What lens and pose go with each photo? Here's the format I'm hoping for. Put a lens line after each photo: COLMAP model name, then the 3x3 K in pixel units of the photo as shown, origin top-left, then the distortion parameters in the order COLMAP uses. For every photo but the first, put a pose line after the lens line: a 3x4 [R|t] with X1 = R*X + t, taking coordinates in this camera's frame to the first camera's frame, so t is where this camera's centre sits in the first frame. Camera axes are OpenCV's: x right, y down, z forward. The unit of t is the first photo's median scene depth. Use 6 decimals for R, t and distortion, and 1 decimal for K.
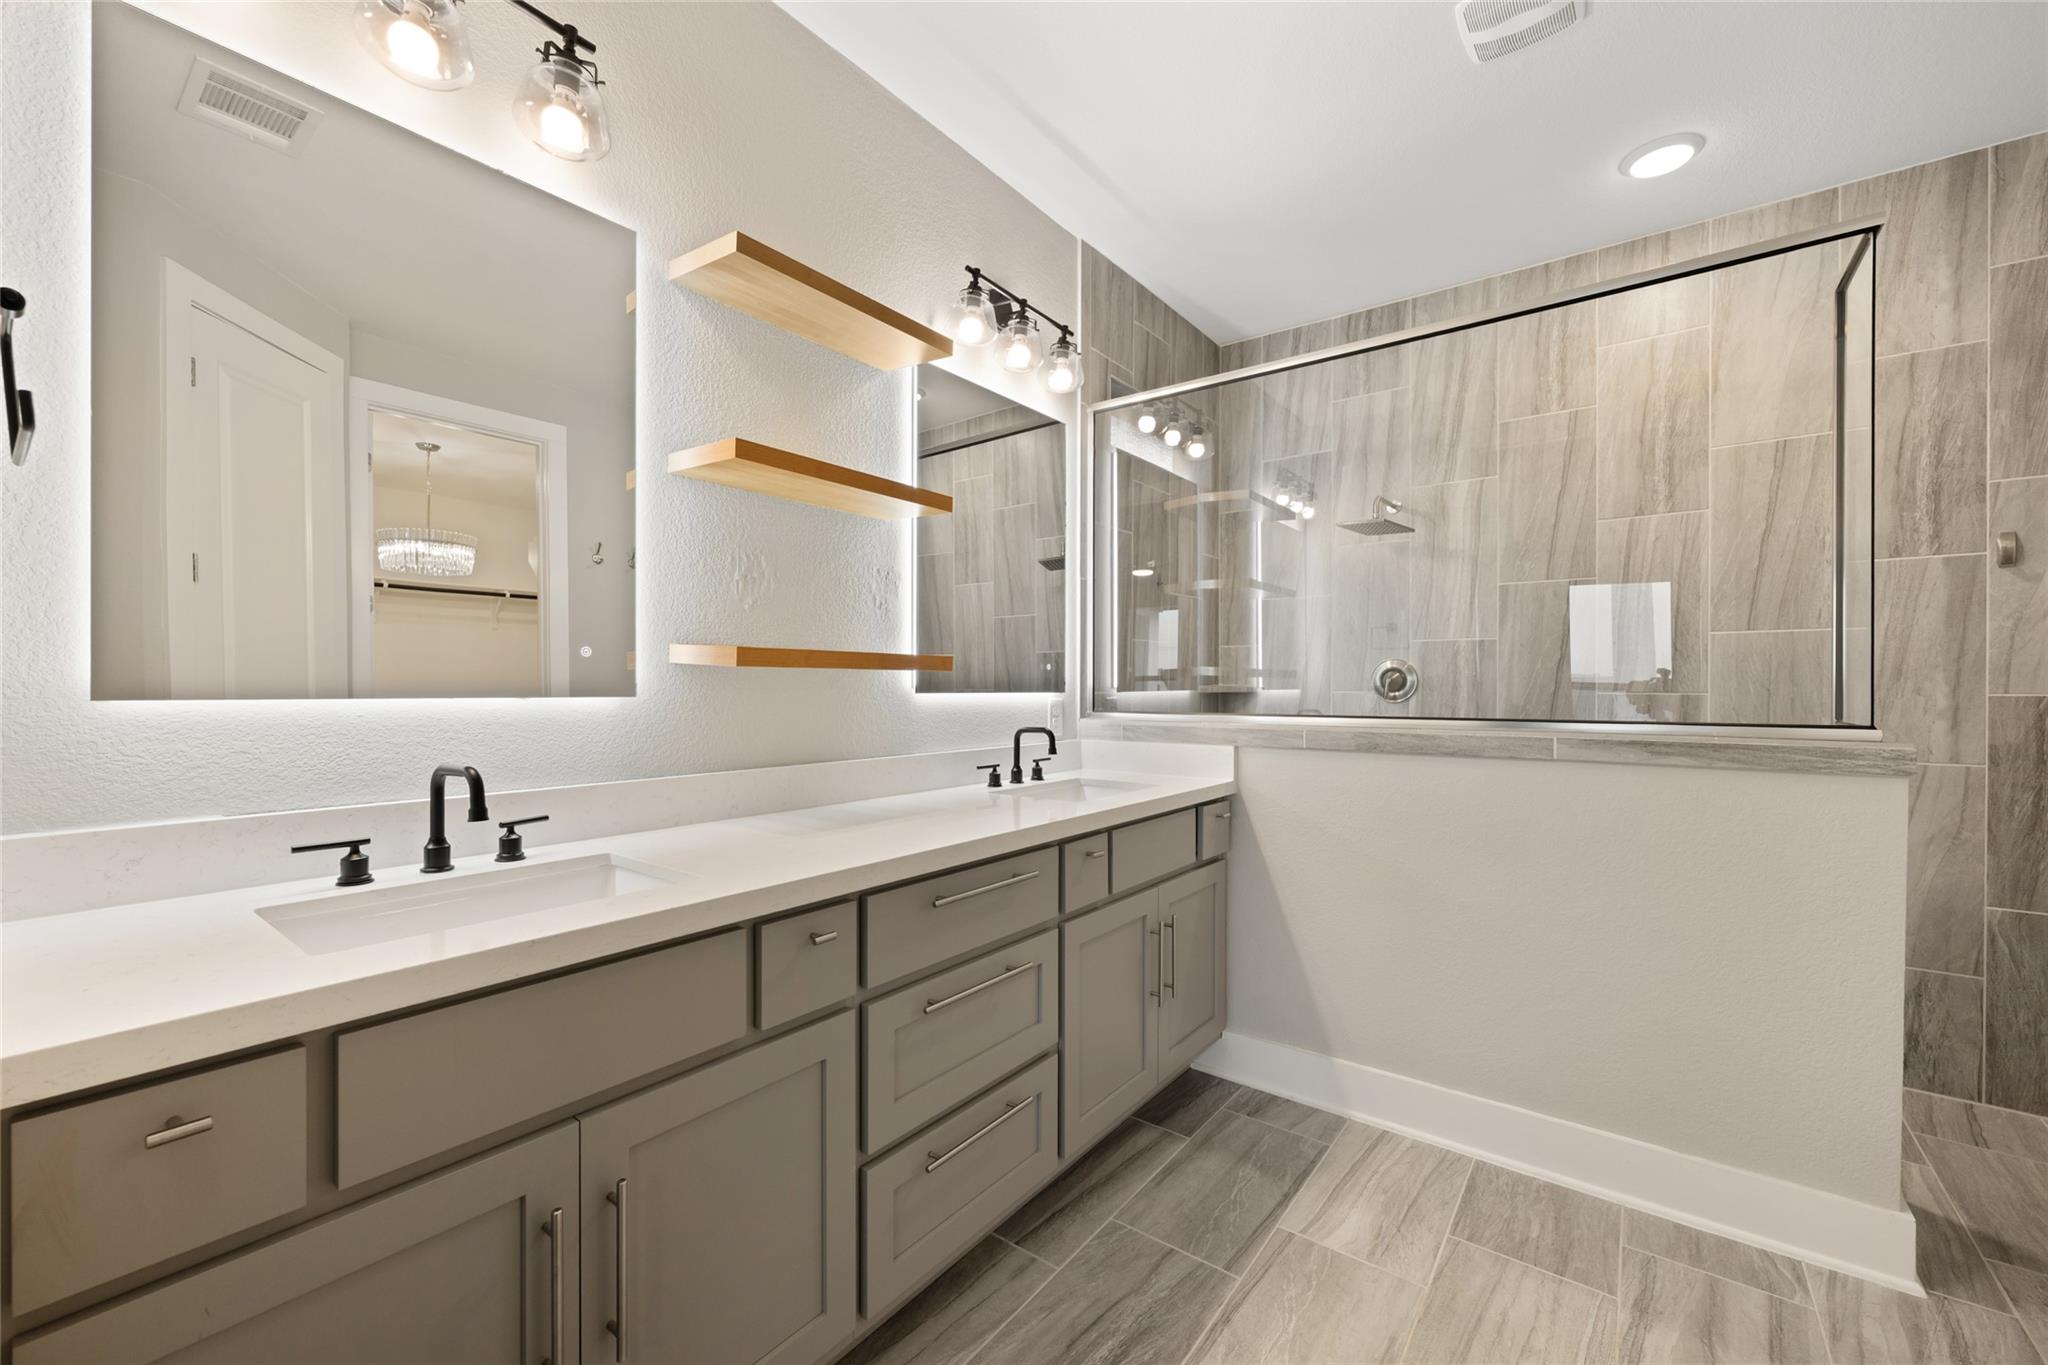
lens RADIAL K [[810.0, 0, 1025.6], [0, 810.0, 689.4], [0, 0, 1]] dist [-0.000655, -0.000050]
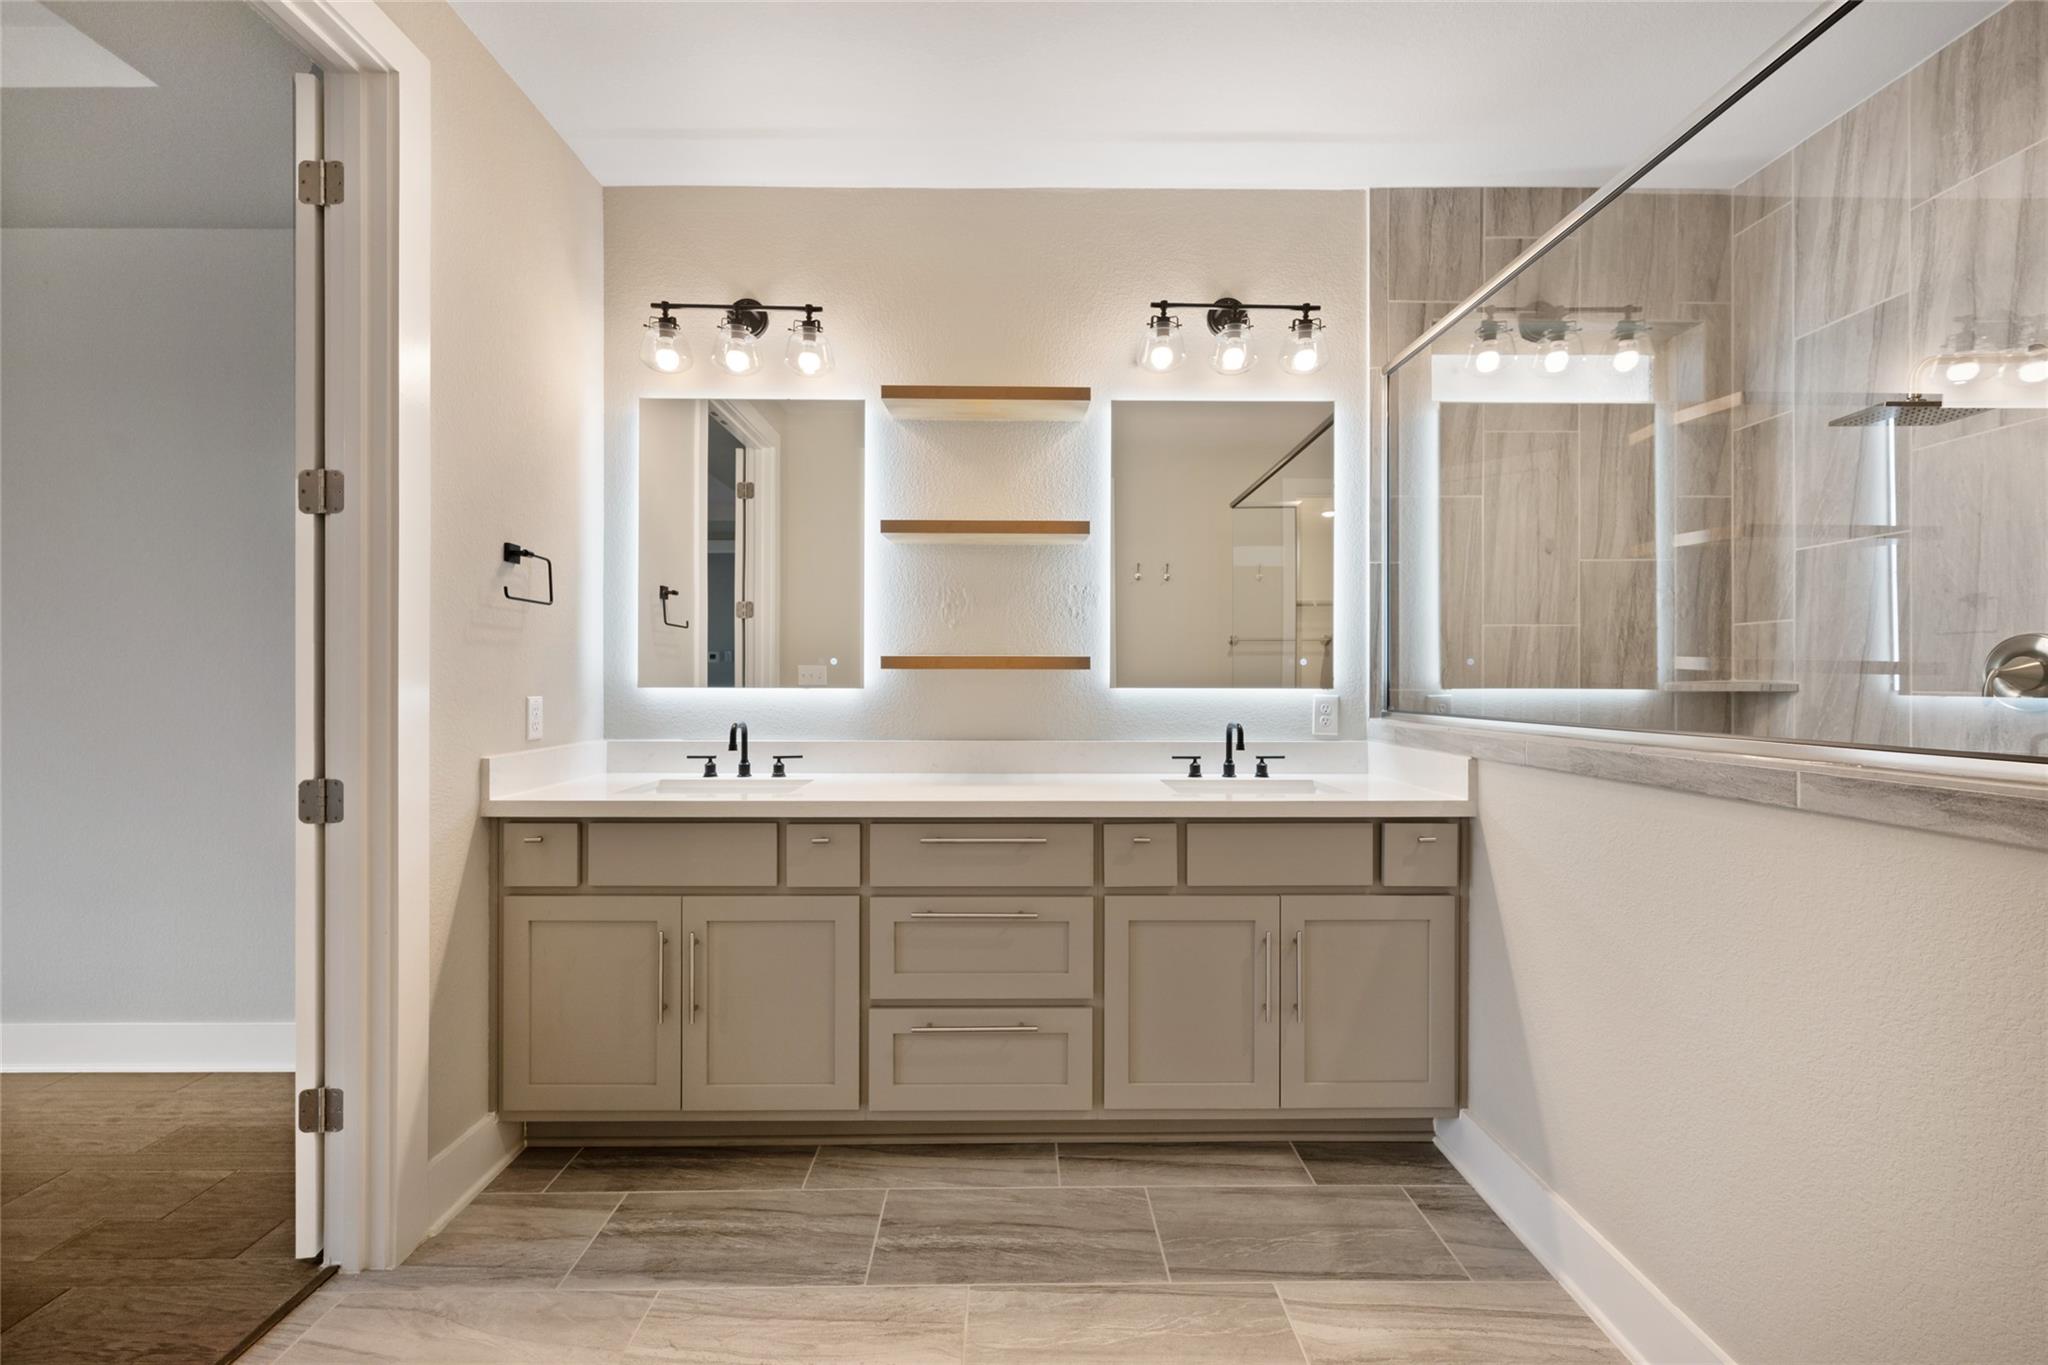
lens RADIAL K [[803.2, 0, 1023.6], [0, 803.2, 677.9], [0, 0, 1]] dist [0.001213, -0.000129]
pose [[0.623625, -0.002528, -0.781719, 0.699150], [-0.003644, 0.999975, -0.006141, -0.002011], [0.781715, 0.006679, 0.623600, 0.185106]]
